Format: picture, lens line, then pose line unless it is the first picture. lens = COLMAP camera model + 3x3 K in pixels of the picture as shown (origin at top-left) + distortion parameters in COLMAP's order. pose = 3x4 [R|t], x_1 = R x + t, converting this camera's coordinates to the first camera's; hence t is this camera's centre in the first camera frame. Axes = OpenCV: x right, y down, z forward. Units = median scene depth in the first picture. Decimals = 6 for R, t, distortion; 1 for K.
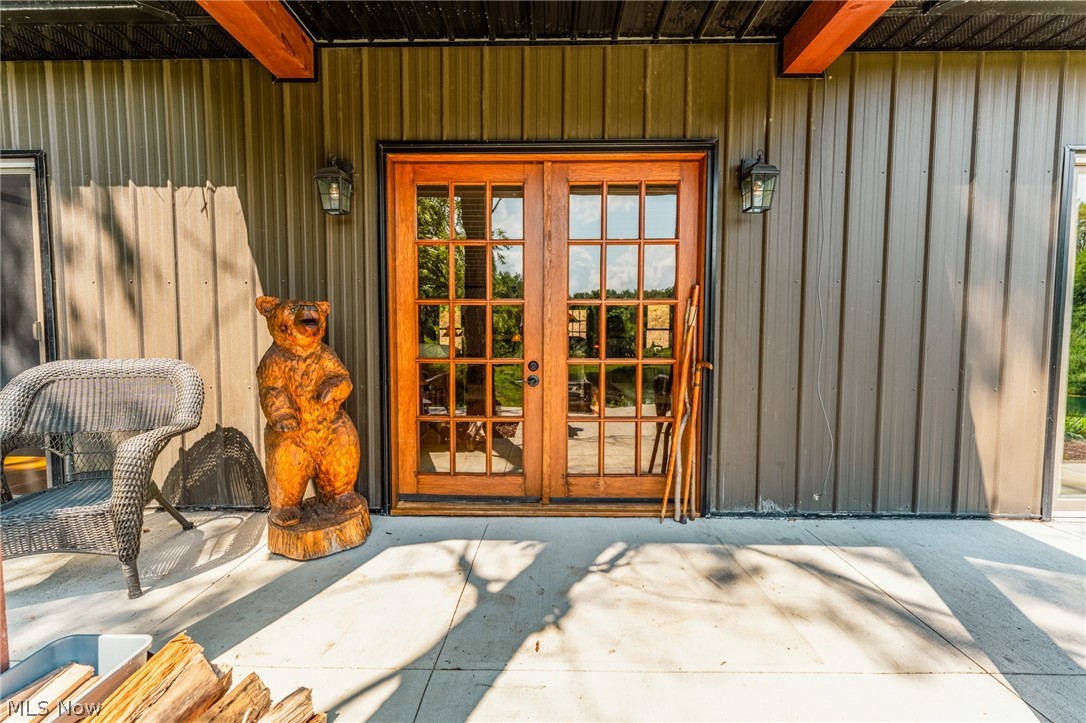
lens RADIAL K [[443.5, 0, 543.0], [0, 443.5, 361.5], [0, 0, 1]] dist [-0.000472, -0.000033]
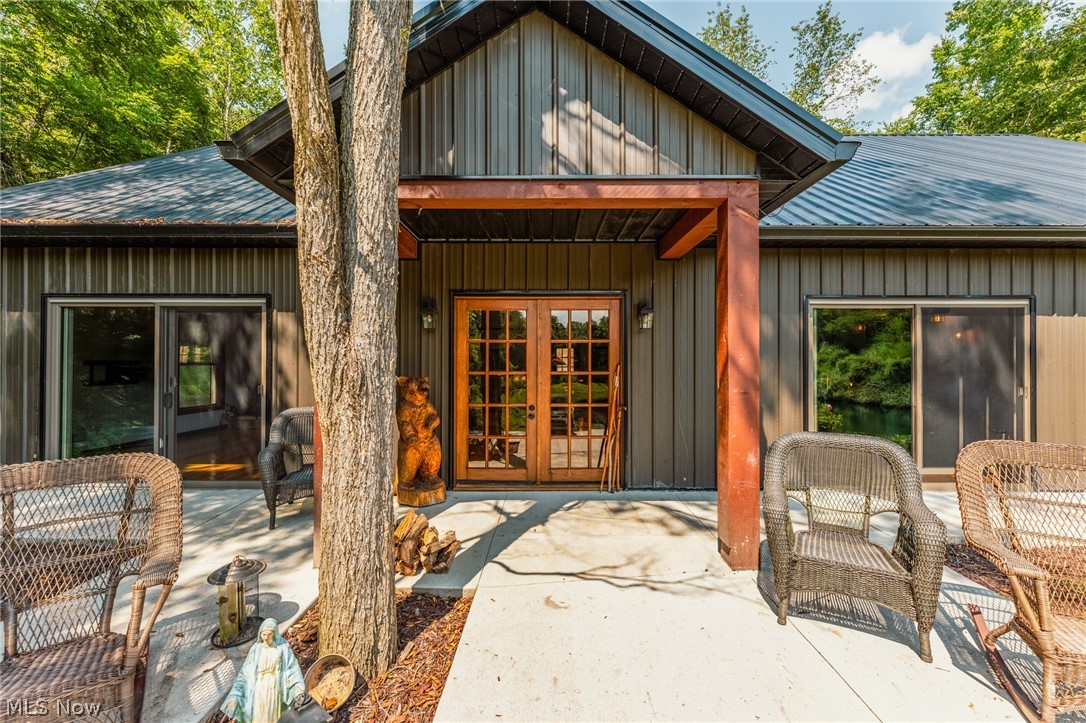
lens RADIAL K [[443.5, 0, 543.0], [0, 443.5, 361.5], [0, 0, 1]] dist [-0.000472, -0.000033]
pose [[0.999985, -0.001109, 0.005416, 0.016055], [0.001385, 0.998688, -0.051195, -0.095023], [-0.005352, 0.051202, 0.998674, -0.905832]]
